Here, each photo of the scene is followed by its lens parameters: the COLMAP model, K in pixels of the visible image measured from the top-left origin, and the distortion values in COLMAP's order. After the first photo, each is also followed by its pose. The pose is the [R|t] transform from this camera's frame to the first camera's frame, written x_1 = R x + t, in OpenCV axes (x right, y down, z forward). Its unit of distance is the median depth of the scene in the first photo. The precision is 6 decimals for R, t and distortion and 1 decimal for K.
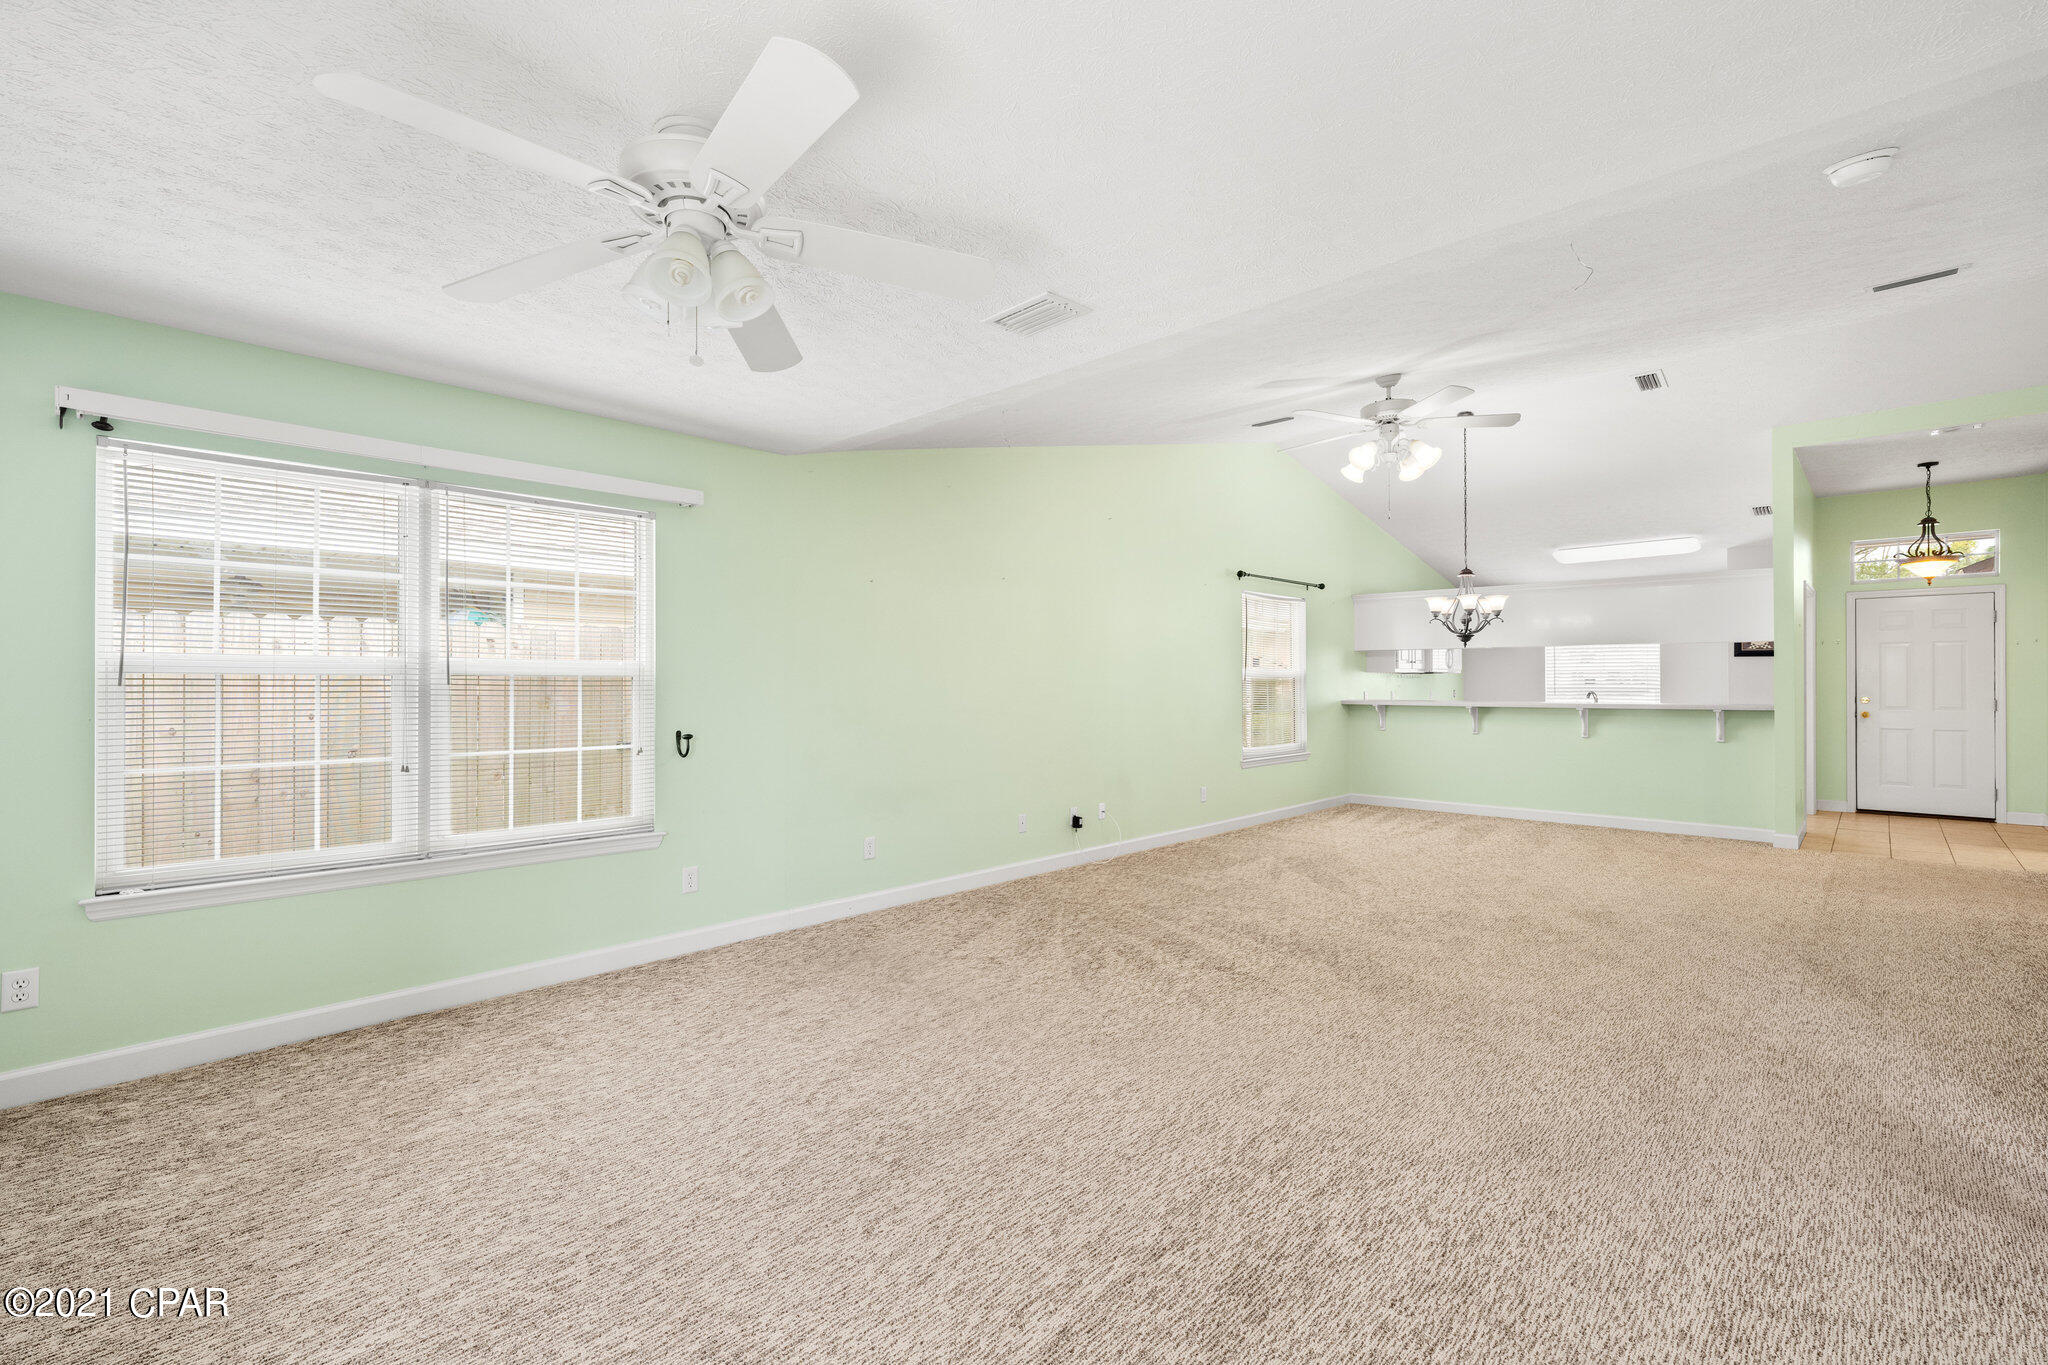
lens RADIAL K [[919.2, 0, 1024.0], [0, 919.2, 682.5], [0, 0, 1]] dist [0.009594, -0.000040]
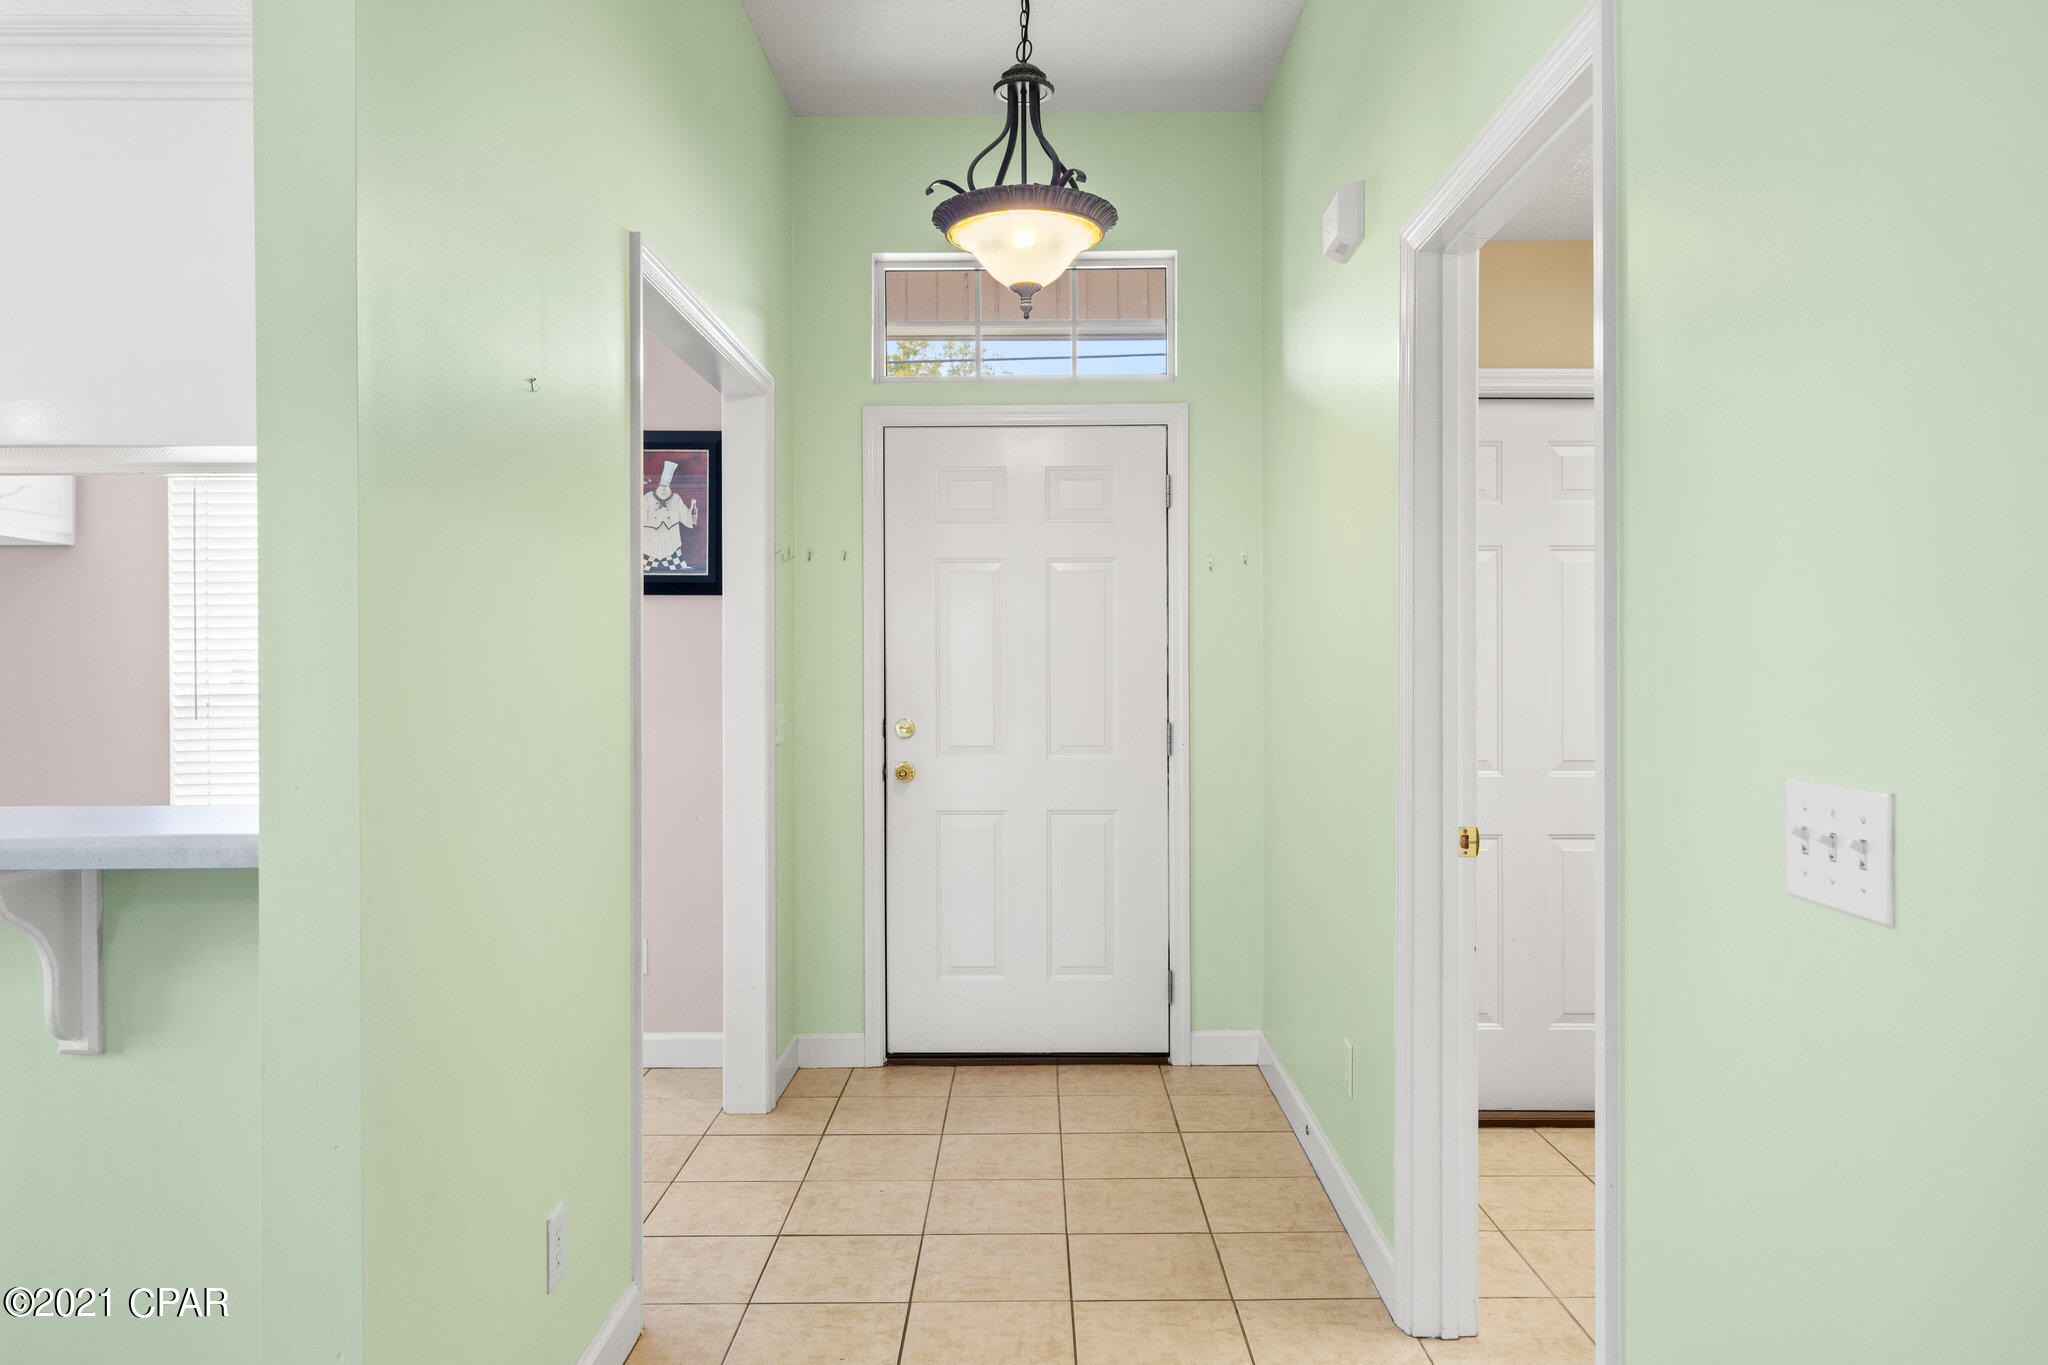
lens RADIAL K [[1355.8, 0, 1024.0], [0, 1355.8, 682.5], [0, 0, 1]] dist [0.000772, -0.000269]
pose [[0.738423, -0.008331, 0.674286, 0.609072], [0.000387, 0.999929, 0.011931, -0.003231], [-0.674337, -0.008549, 0.738374, 0.609036]]
